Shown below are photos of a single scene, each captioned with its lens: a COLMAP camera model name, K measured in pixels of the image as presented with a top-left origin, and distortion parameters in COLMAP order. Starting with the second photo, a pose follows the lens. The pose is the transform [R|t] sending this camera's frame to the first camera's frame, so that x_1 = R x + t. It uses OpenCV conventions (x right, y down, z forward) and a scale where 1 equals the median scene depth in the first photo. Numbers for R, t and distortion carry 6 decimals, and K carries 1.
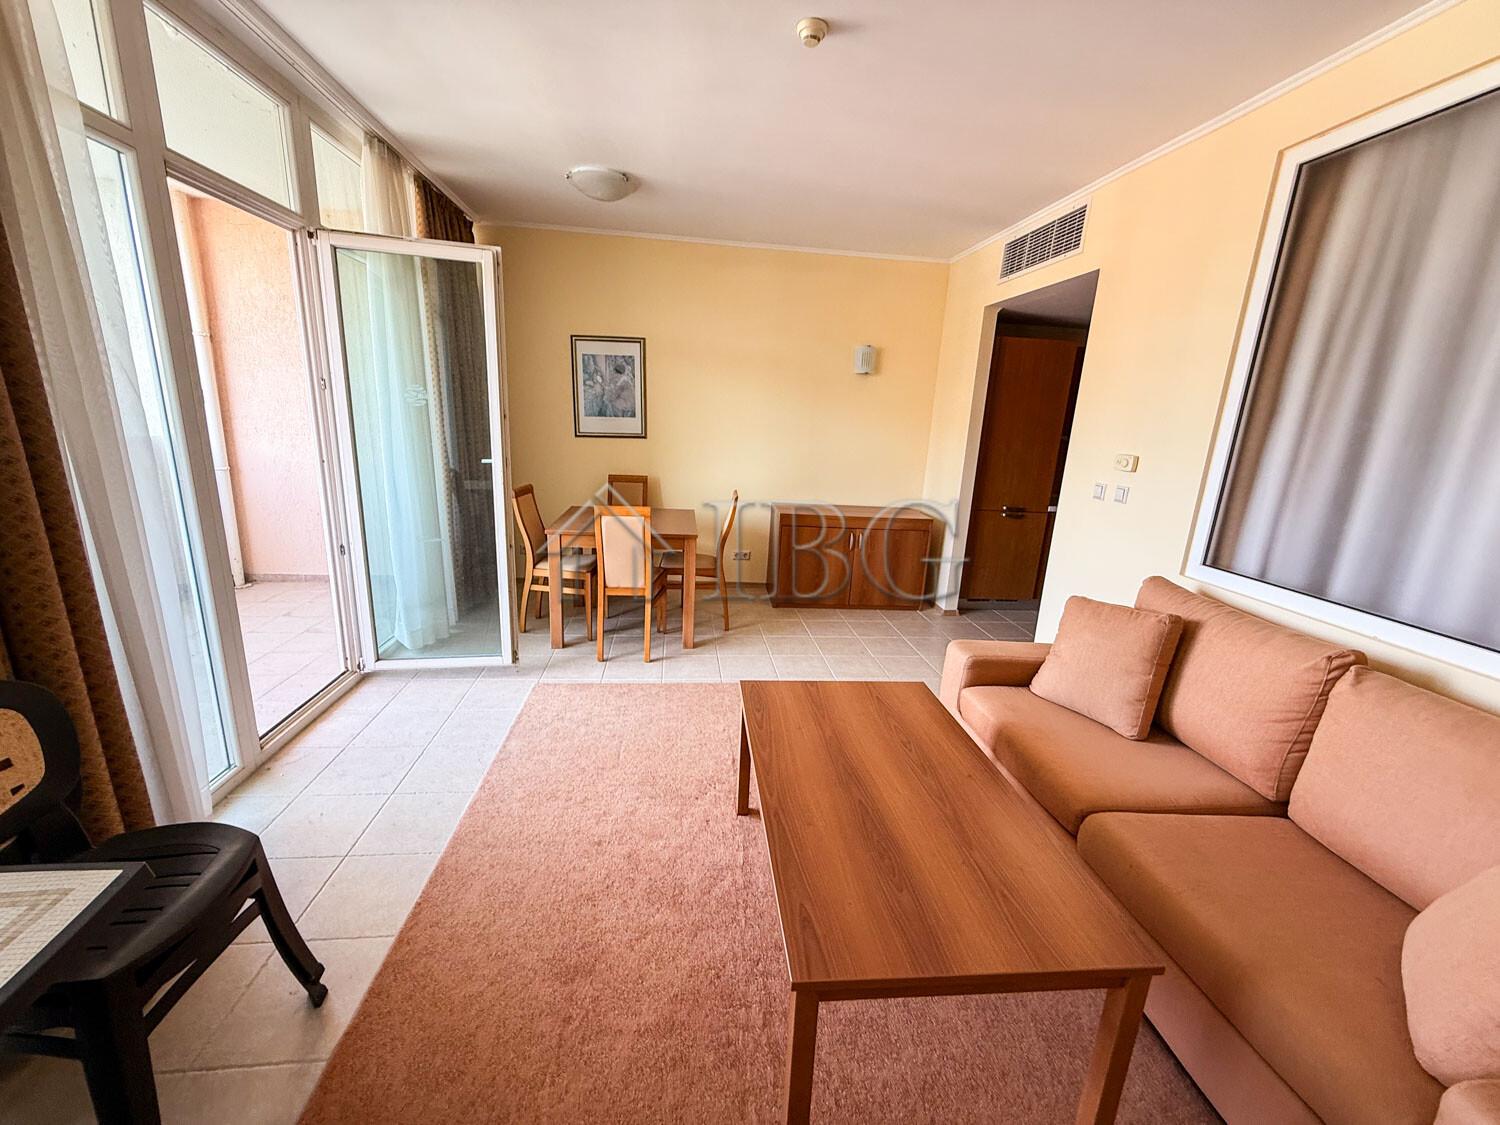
lens RADIAL K [[600.9, 0, 750.6], [0, 600.9, 563.6], [0, 0, 1]] dist [0.000696, 0.000178]
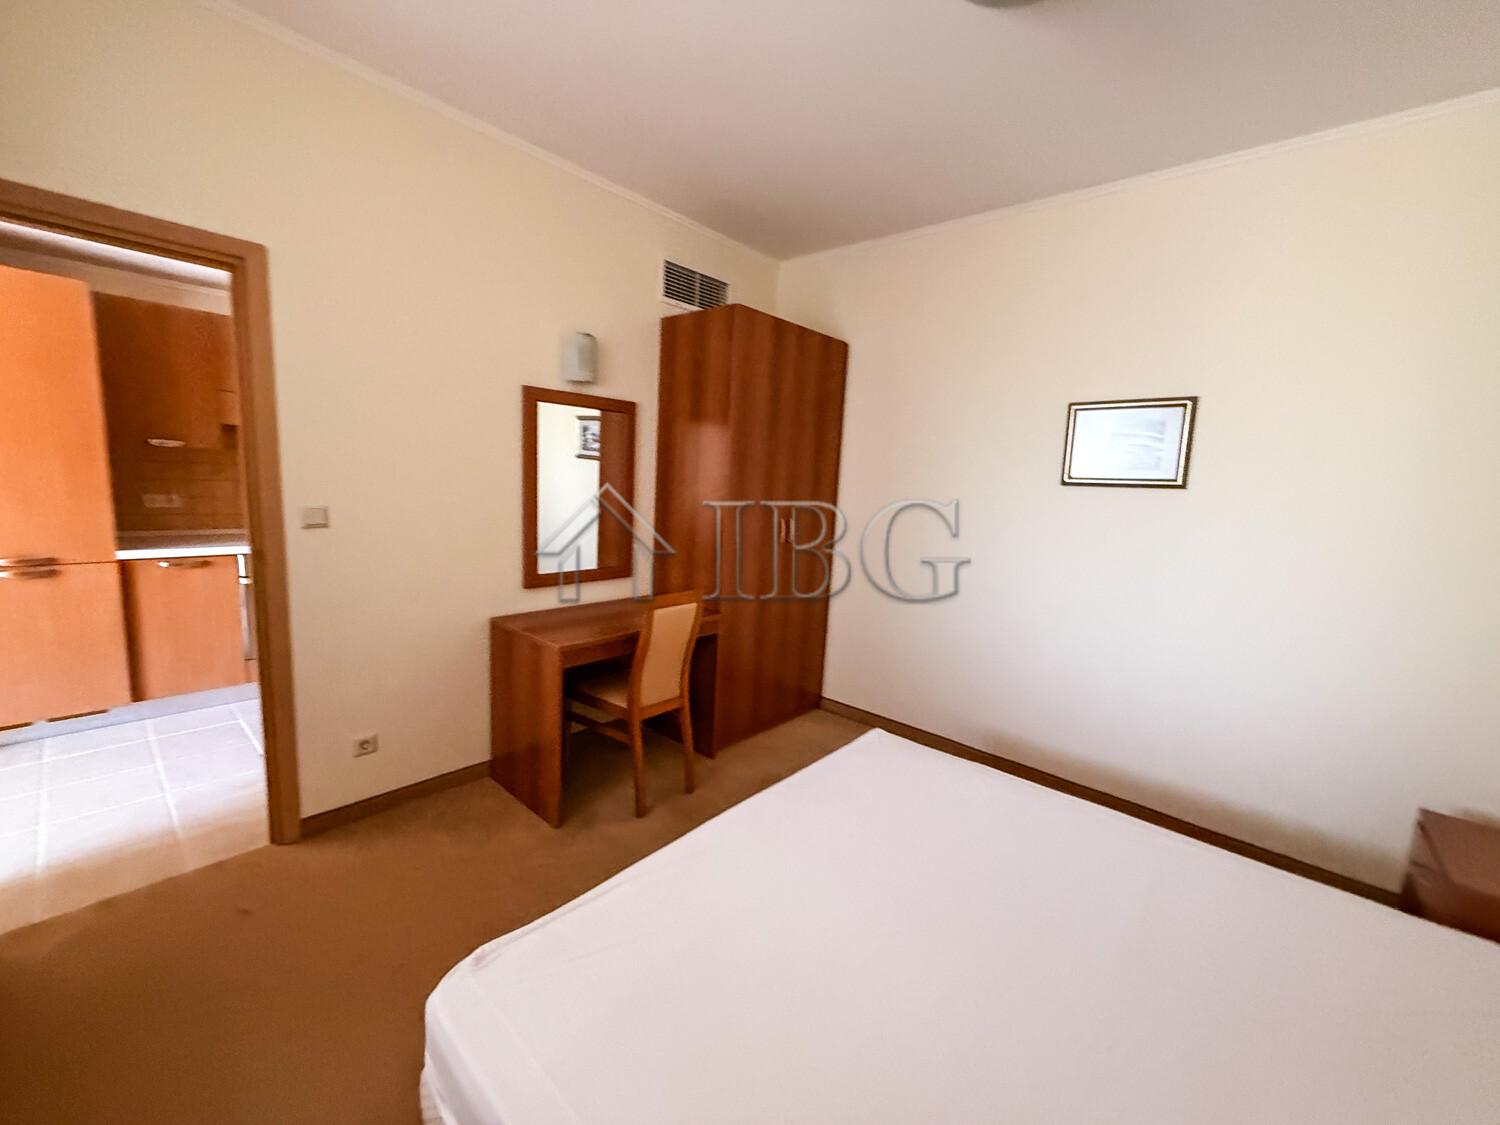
lens RADIAL K [[600.9, 0, 750.7], [0, 600.9, 563.3], [0, 0, 1]] dist [0.000696, 0.000178]
pose [[0.753804, -0.099752, 0.649483, 0.726492], [0.142340, 0.989730, -0.013194, 0.020559], [-0.641497, 0.102394, 0.760261, 0.156151]]
